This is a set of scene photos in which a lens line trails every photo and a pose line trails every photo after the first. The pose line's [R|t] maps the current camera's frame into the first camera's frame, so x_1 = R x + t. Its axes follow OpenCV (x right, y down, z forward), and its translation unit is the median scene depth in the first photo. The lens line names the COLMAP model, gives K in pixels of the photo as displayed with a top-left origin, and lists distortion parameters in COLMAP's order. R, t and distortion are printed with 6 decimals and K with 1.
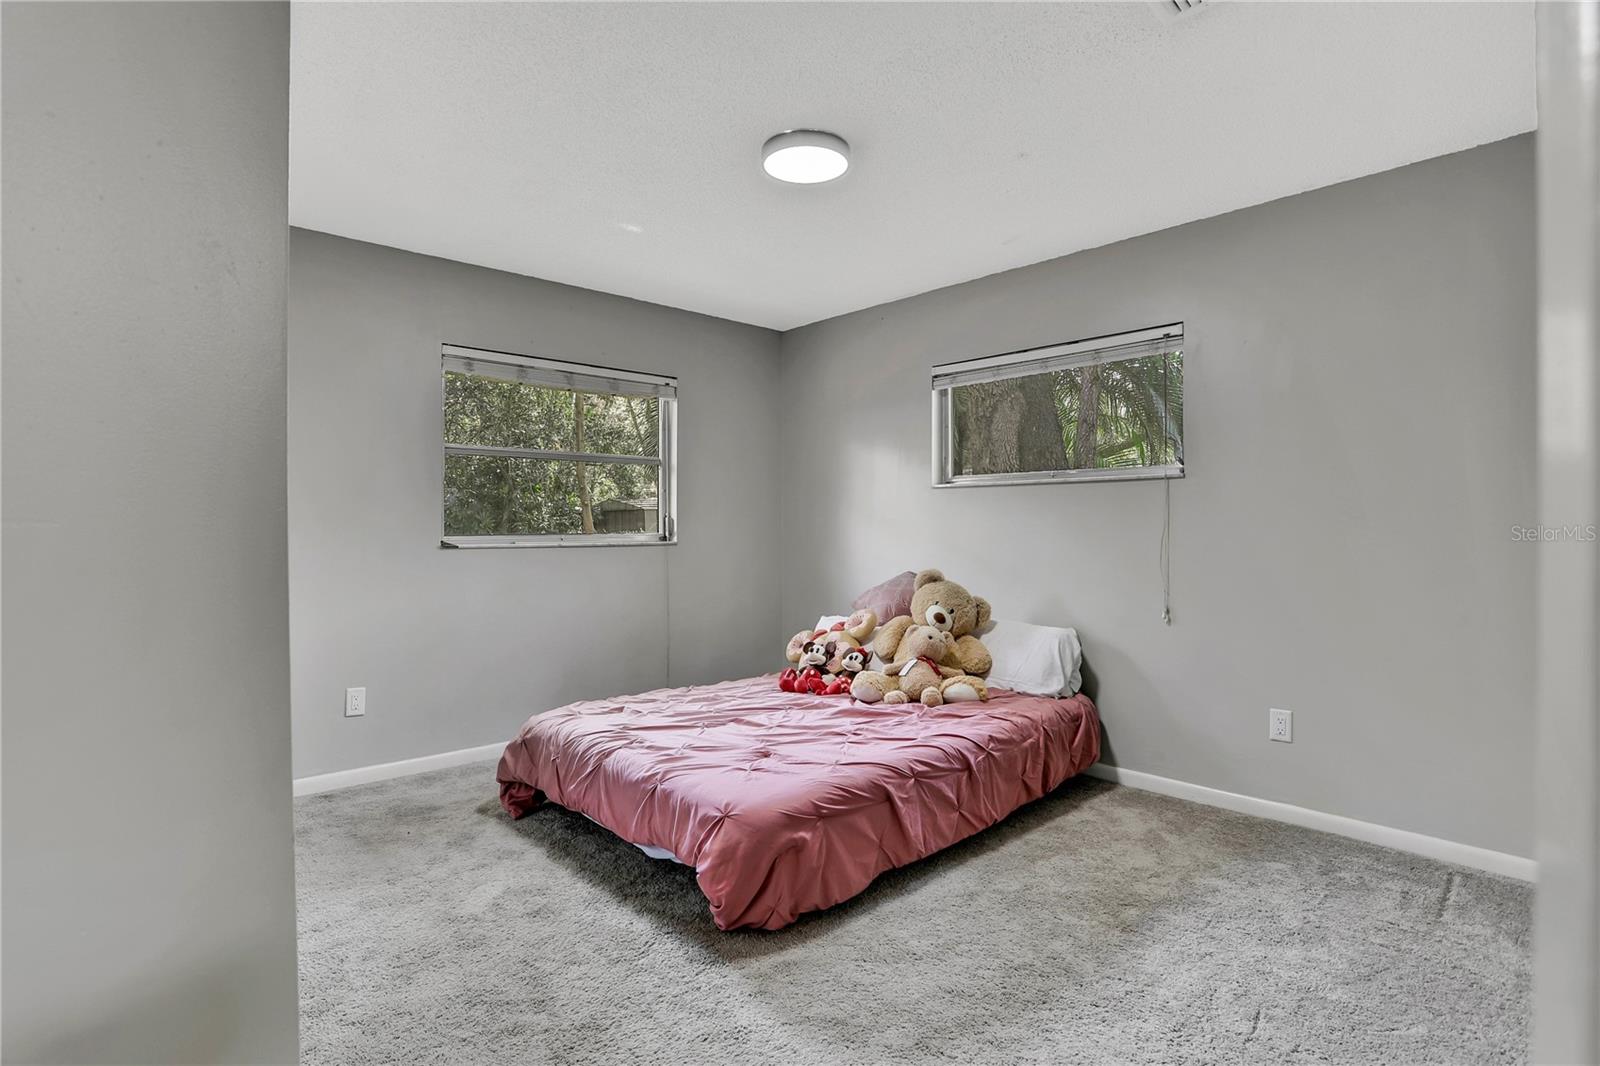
lens RADIAL K [[779.7, 0, 800.0], [0, 779.7, 533.0], [0, 0, 1]] dist [-0.079973, 0.028521]
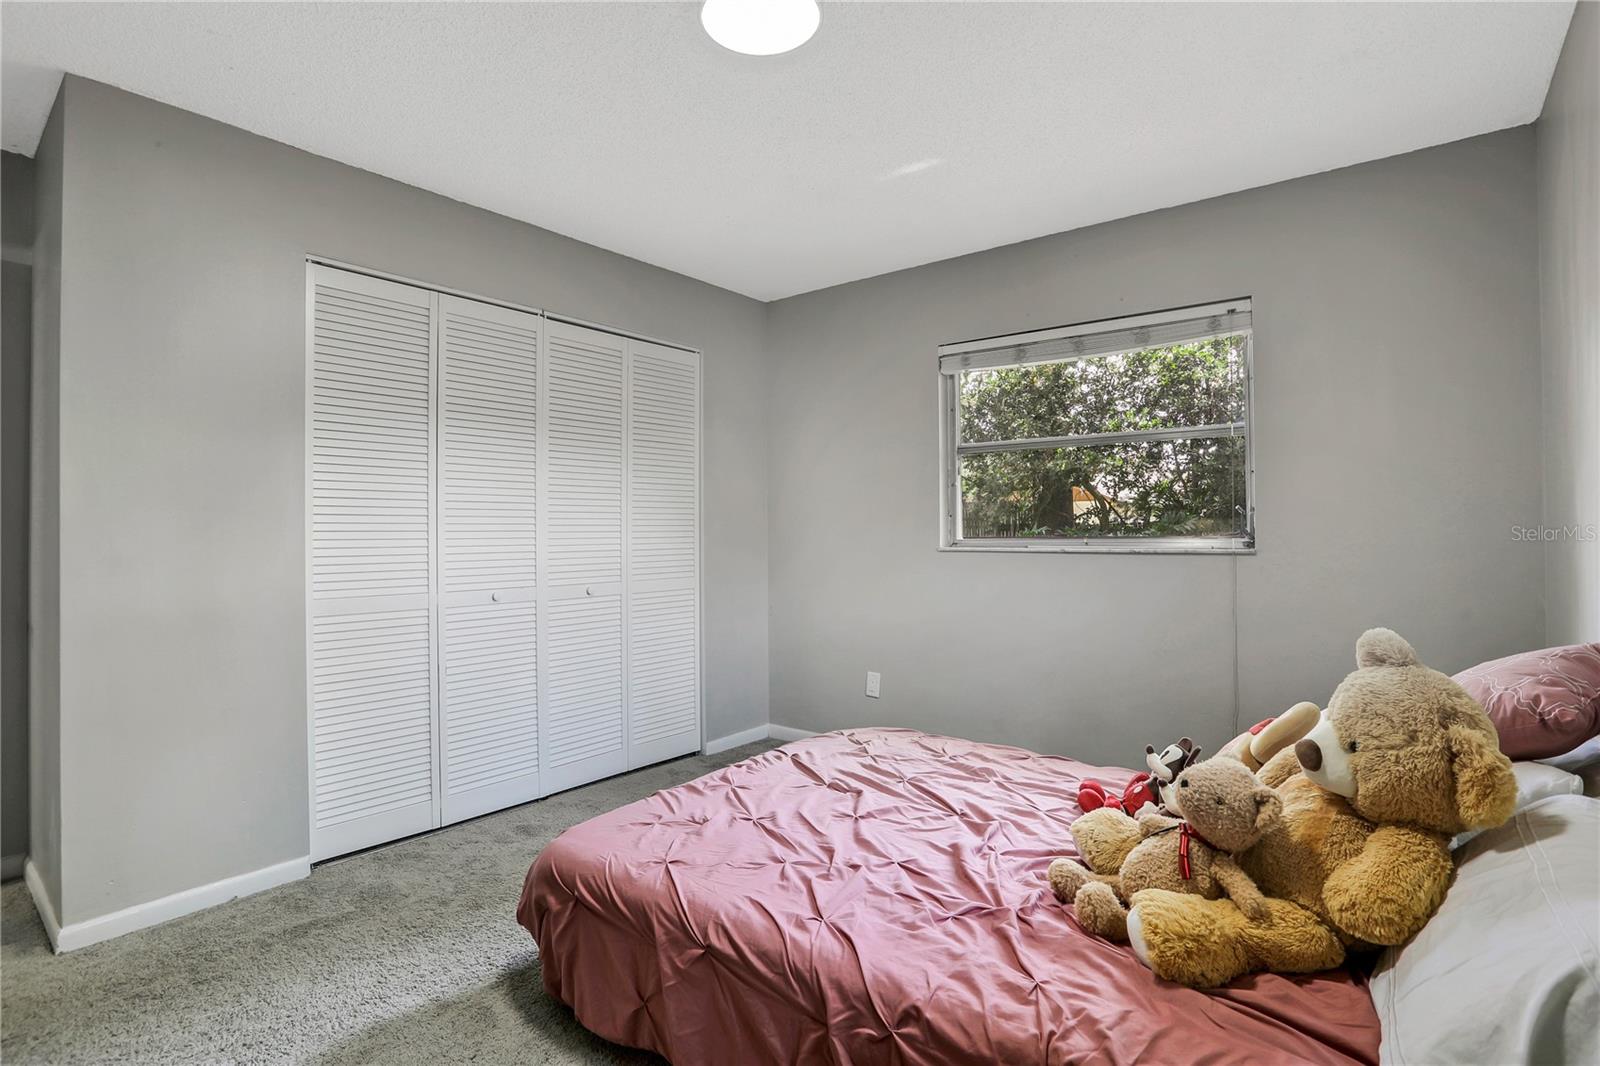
lens RADIAL K [[779.7, 0, 800.0], [0, 779.7, 533.0], [0, 0, 1]] dist [-0.079973, 0.028521]
pose [[0.157110, -0.000775, -0.987581, 0.511949], [-0.004345, 0.999989, -0.001476, -0.001087], [0.987572, 0.004523, 0.157105, 0.680788]]
